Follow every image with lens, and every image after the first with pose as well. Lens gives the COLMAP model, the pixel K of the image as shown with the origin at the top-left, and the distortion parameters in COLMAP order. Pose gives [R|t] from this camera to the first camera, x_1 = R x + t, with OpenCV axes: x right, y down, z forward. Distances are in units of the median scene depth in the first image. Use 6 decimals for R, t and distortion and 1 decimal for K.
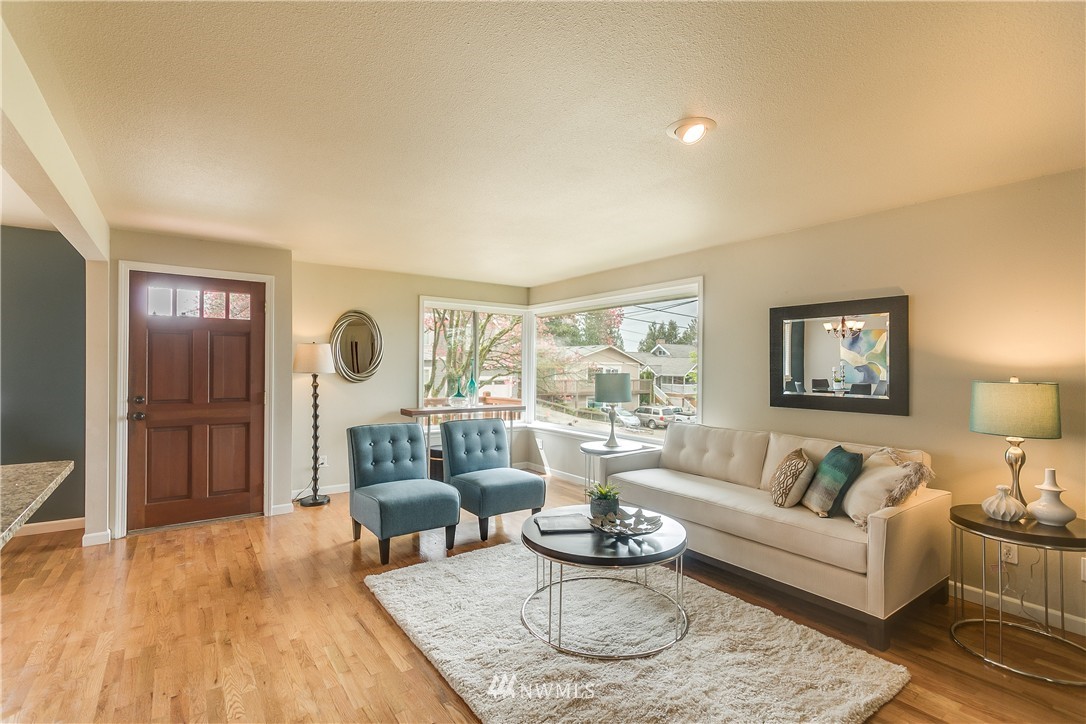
lens RADIAL K [[520.7, 0, 551.5], [0, 520.7, 357.3], [0, 0, 1]] dist [0.005111, 0.000297]
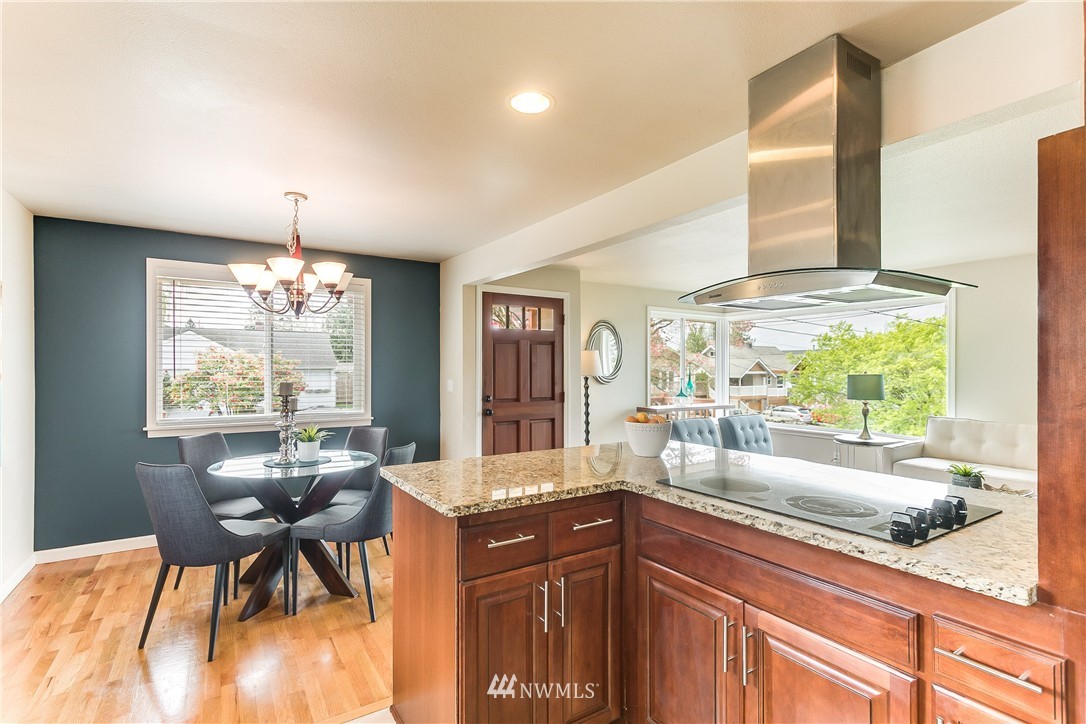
lens RADIAL K [[520.7, 0, 545.2], [0, 520.7, 366.5], [0, 0, 1]] dist [0.005111, 0.000297]
pose [[0.997860, -0.008641, -0.064818, -0.515757], [0.009522, 0.999866, 0.013294, -0.007951], [0.064694, -0.013883, 0.997809, -0.176864]]
